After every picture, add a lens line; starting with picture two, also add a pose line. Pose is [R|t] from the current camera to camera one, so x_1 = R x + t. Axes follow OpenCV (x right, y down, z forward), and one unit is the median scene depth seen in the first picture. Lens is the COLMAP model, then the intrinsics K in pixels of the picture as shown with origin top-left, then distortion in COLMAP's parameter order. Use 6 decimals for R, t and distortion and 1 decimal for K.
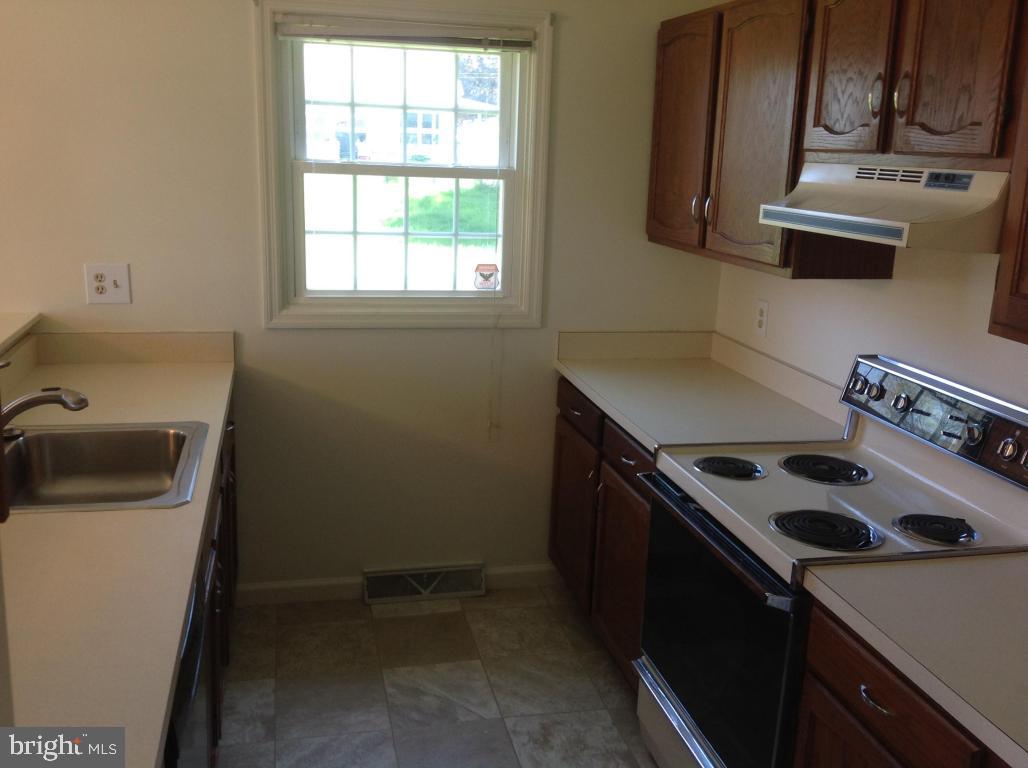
lens RADIAL K [[965.2, 0, 528.5], [0, 965.2, 380.4], [0, 0, 1]] dist [0.159846, -0.296852]
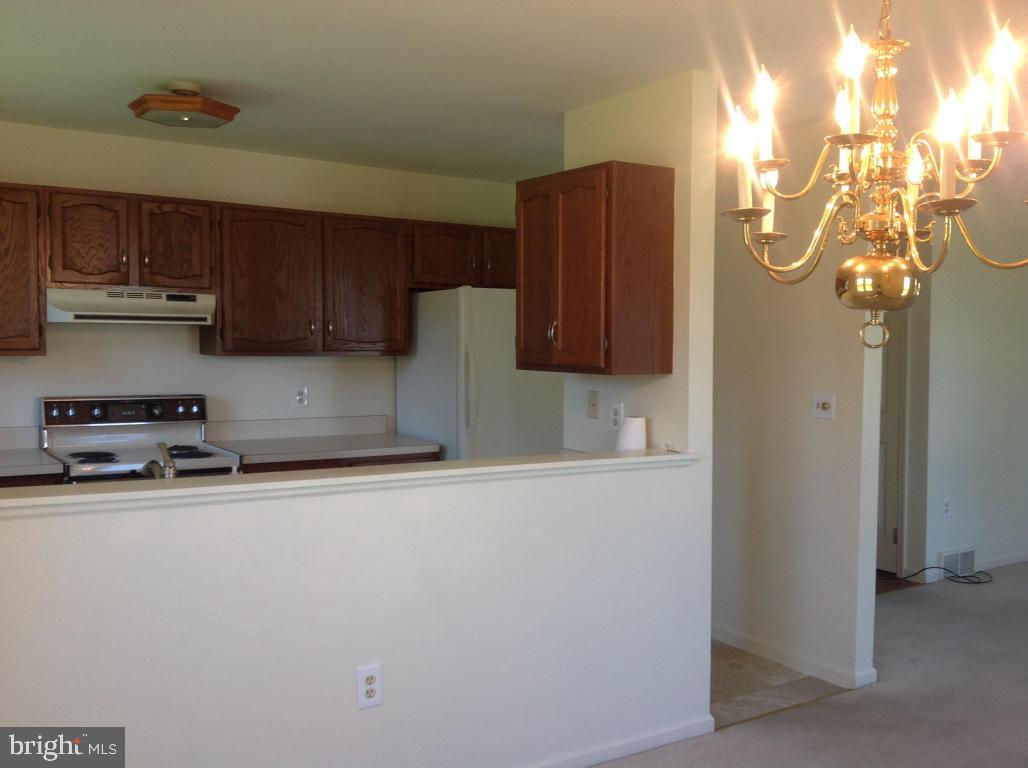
lens RADIAL K [[999.4, 0, 506.6], [0, 999.4, 390.6], [0, 0, 1]] dist [0.136941, -0.329276]
pose [[-0.325545, -0.097453, 0.940491, -1.869719], [0.192616, 0.966982, 0.166870, -0.209282], [-0.925700, 0.235477, -0.296025, 0.905066]]
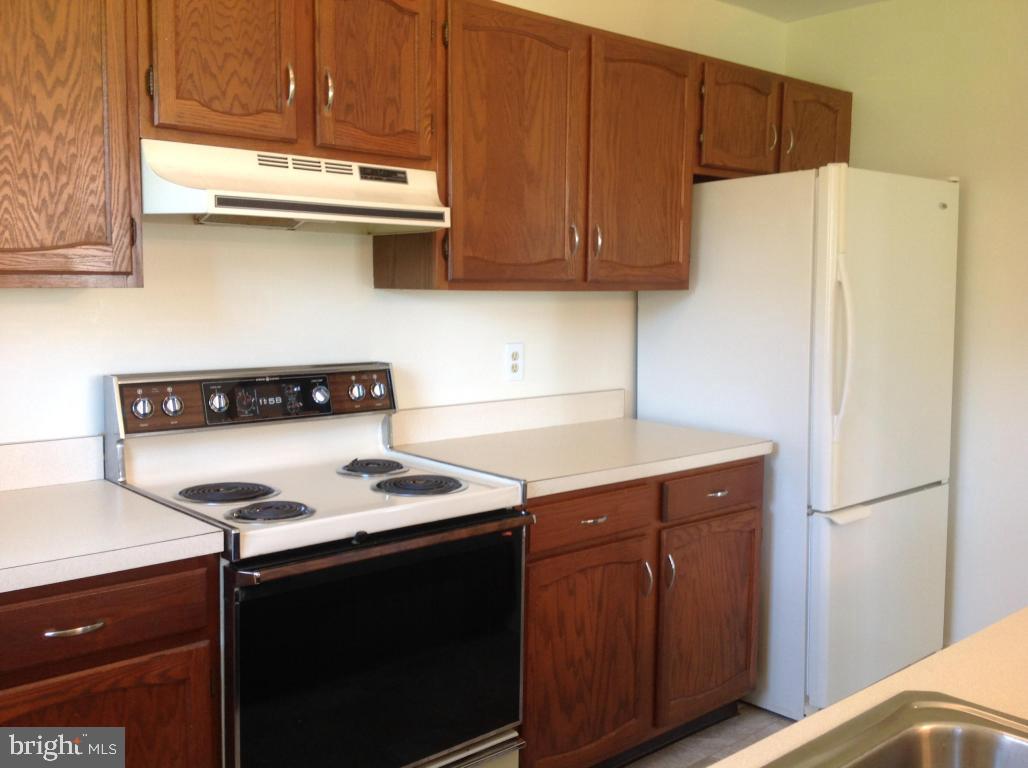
lens RADIAL K [[992.5, 0, 487.5], [0, 992.5, 385.1], [0, 0, 1]] dist [0.154271, -0.331871]
pose [[-0.454343, -0.137797, 0.880105, -0.652474], [0.176343, 0.954501, 0.240480, -0.198063], [-0.873198, 0.264461, -0.409371, 1.261934]]
